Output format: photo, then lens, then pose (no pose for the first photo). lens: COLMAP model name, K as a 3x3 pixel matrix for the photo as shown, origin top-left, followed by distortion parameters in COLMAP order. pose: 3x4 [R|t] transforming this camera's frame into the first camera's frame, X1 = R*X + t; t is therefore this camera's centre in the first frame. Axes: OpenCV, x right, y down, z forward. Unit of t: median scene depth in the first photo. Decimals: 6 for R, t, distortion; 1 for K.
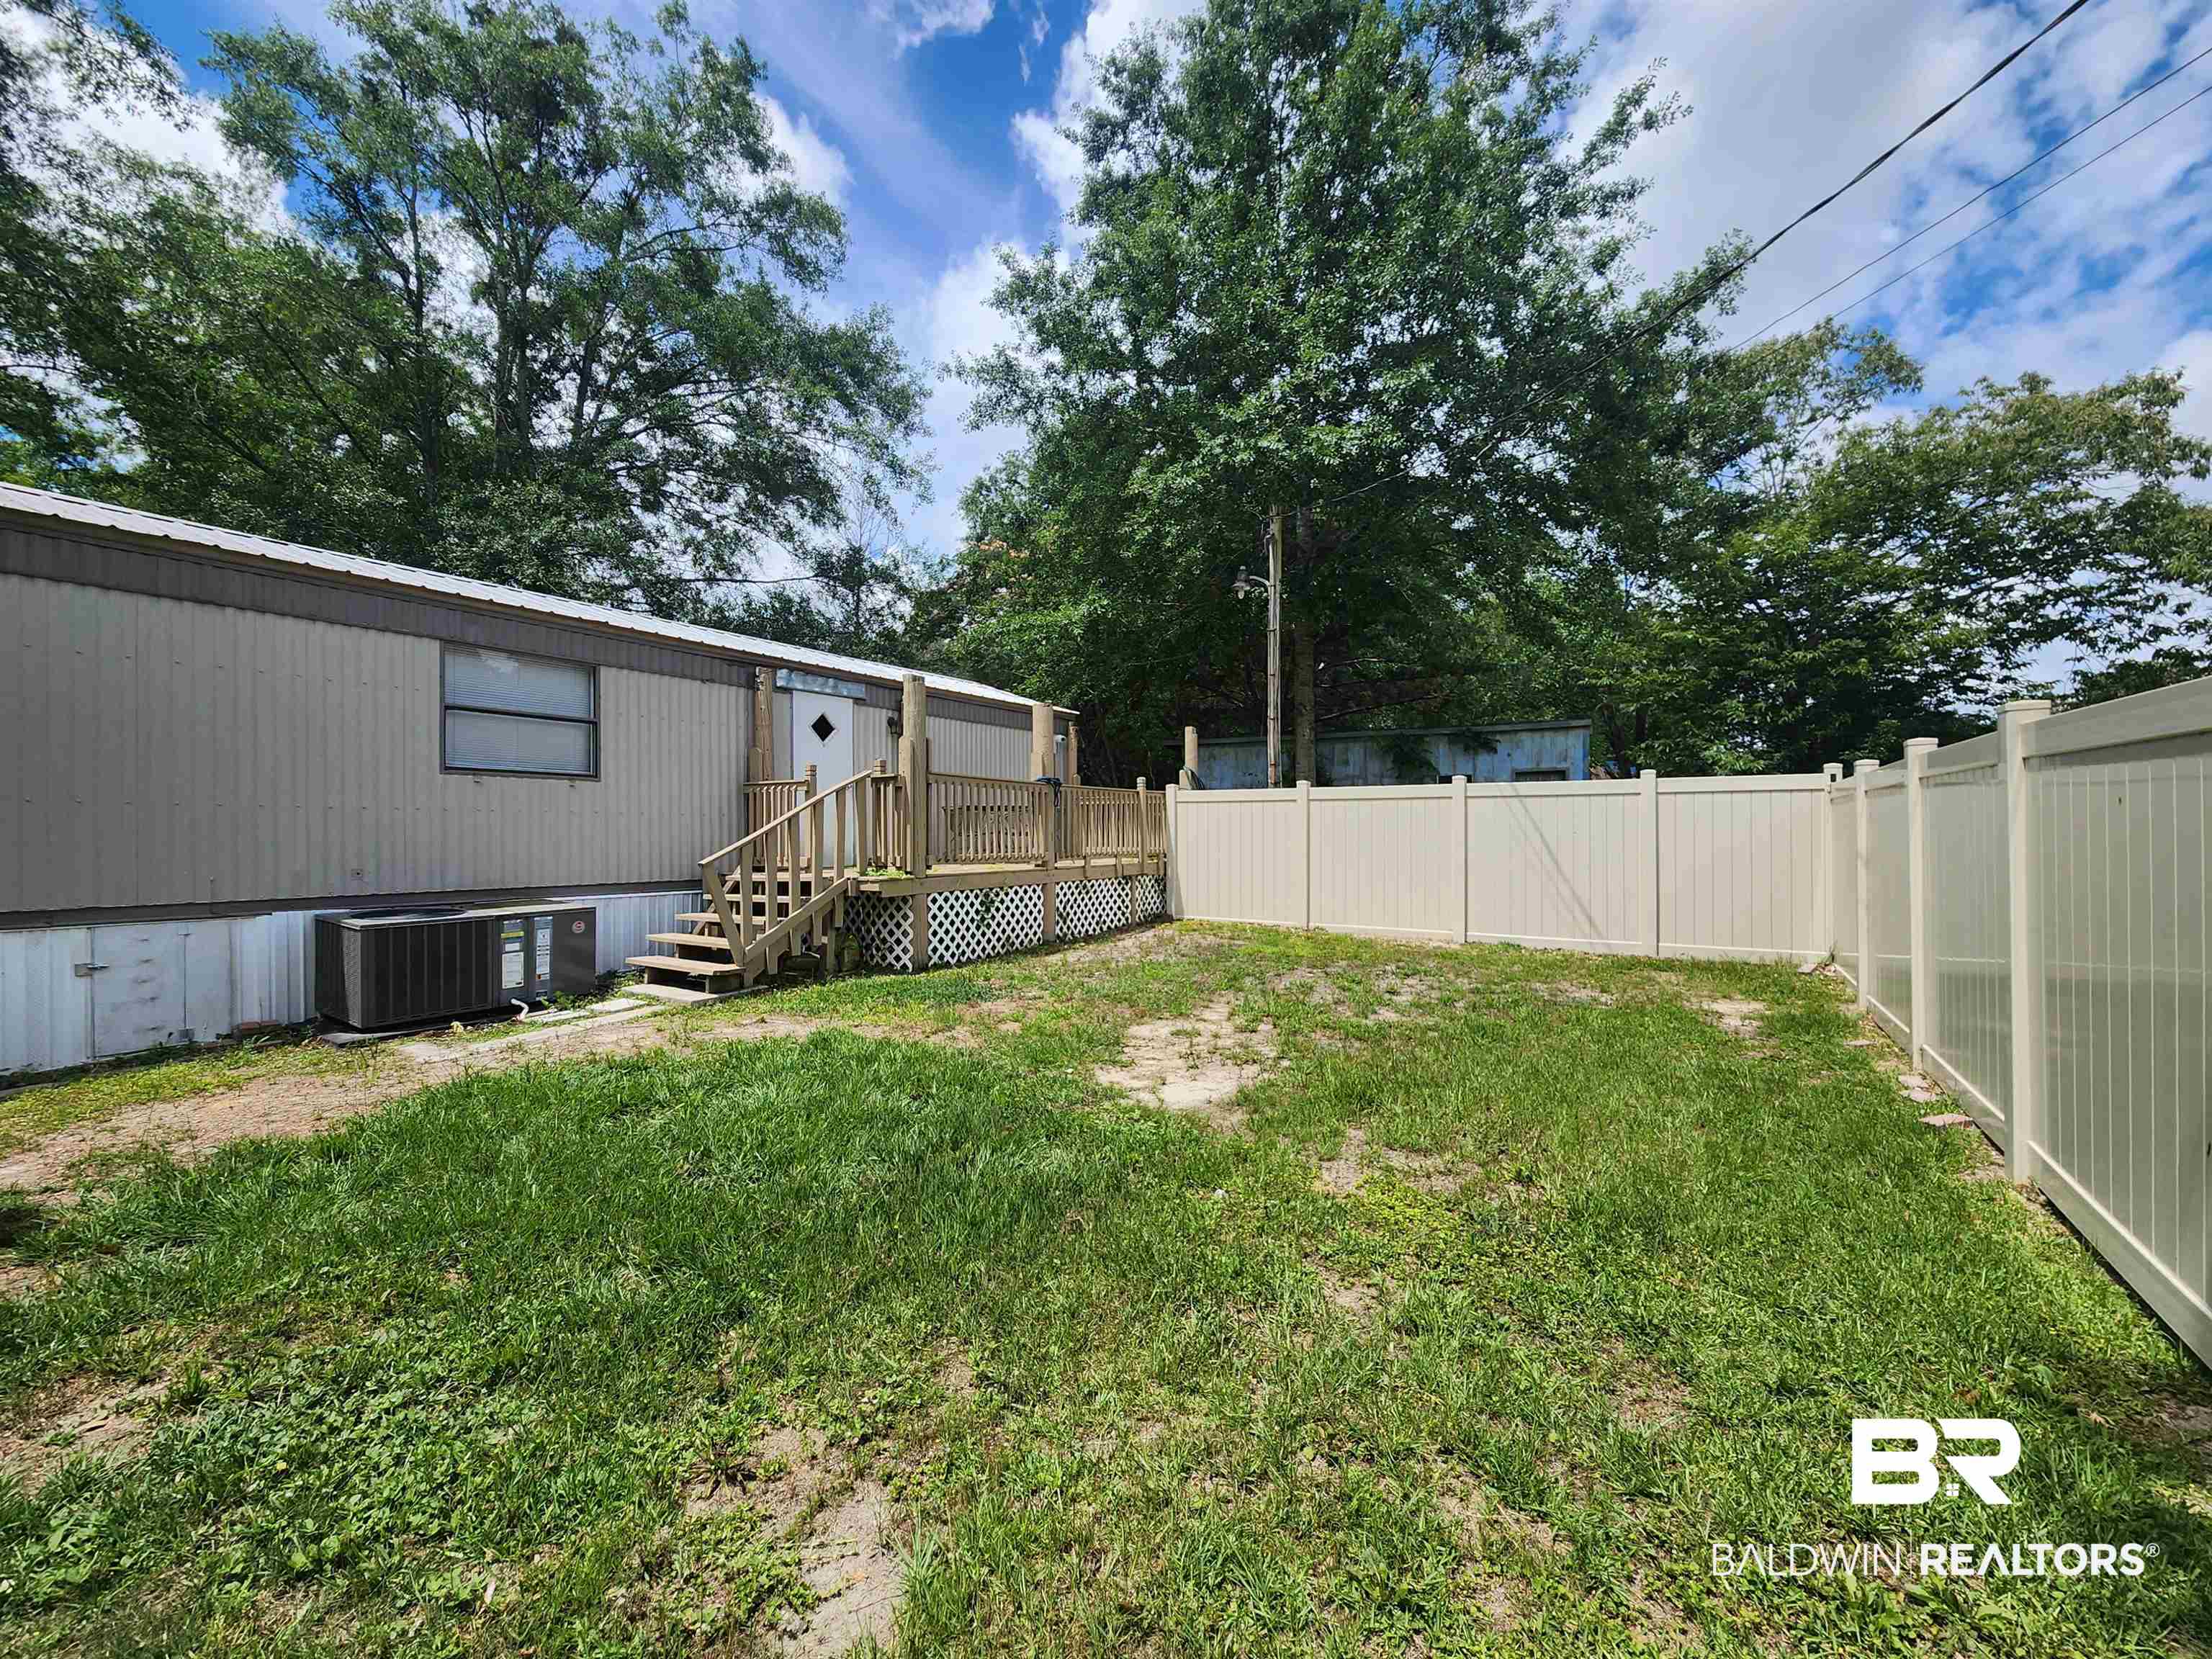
lens RADIAL K [[896.9, 0, 1111.2], [0, 896.9, 831.0], [0, 0, 1]] dist [-0.000257, -0.000173]
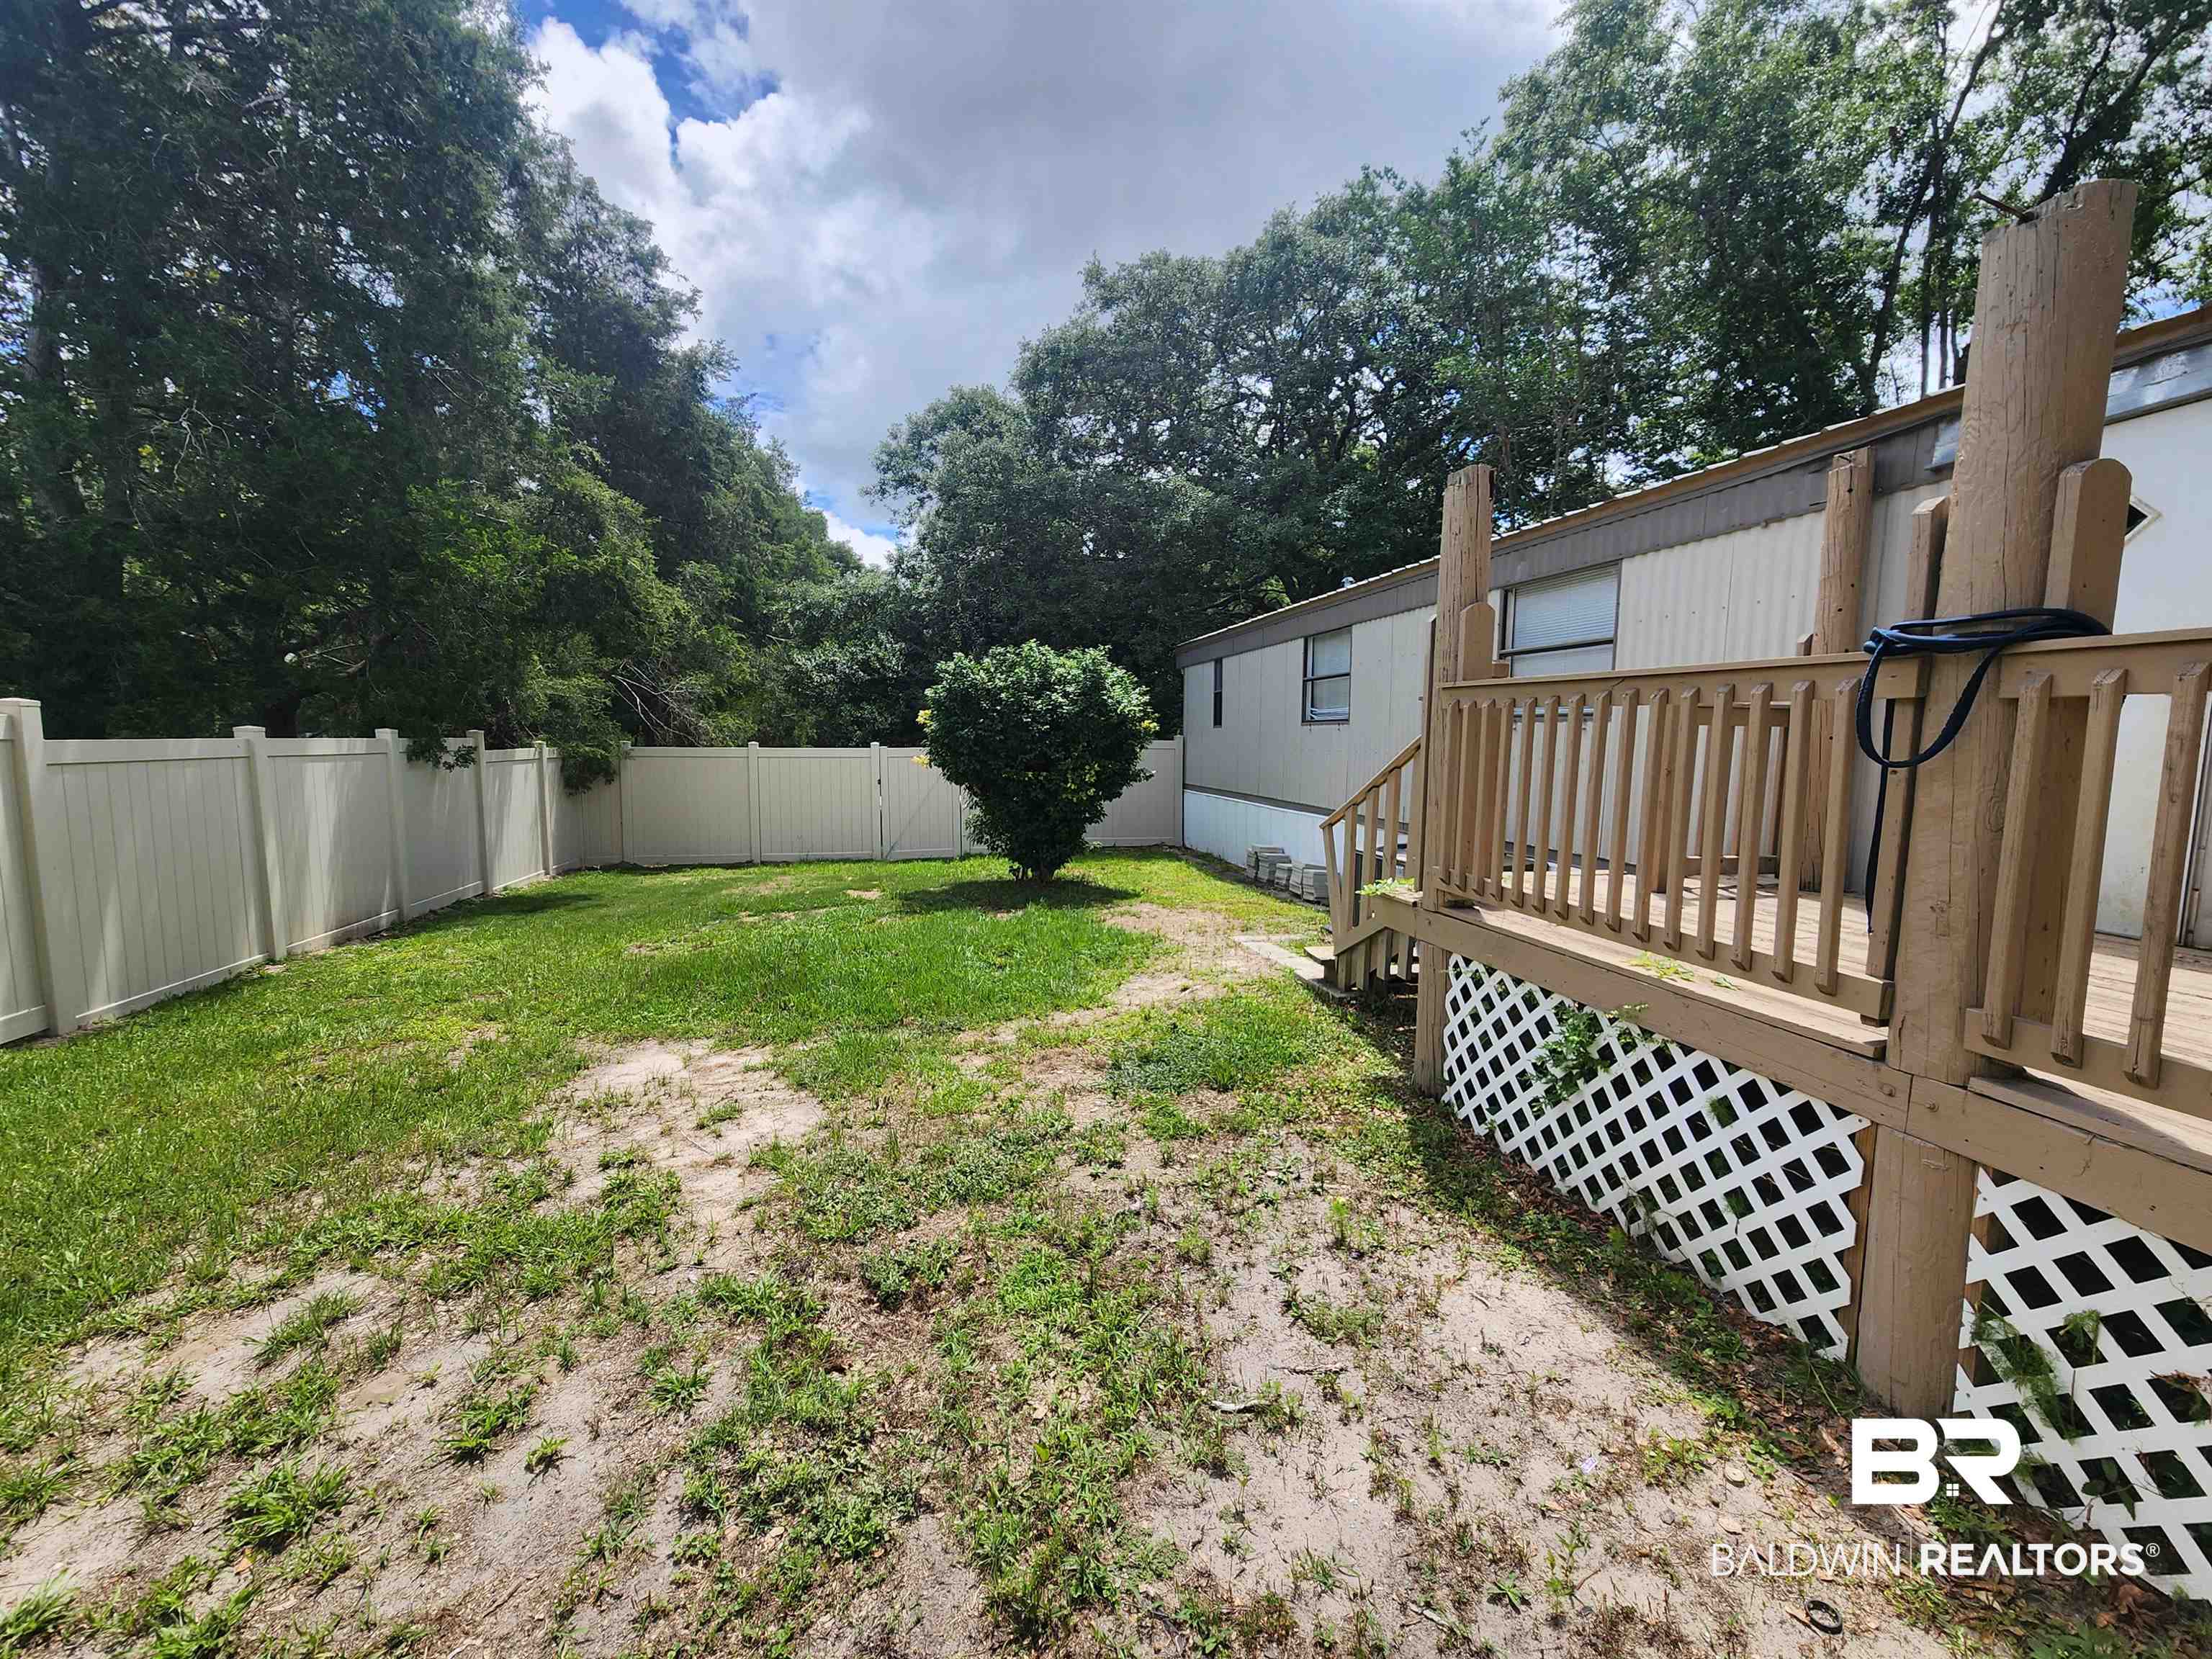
lens RADIAL K [[896.9, 0, 1107.8], [0, 896.9, 832.2], [0, 0, 1]] dist [-0.000257, -0.000173]
pose [[-0.704112, 0.071181, -0.706513, 0.213627], [-0.006051, 0.994325, 0.106209, -0.033867], [0.710063, 0.079058, -0.699685, 1.057633]]
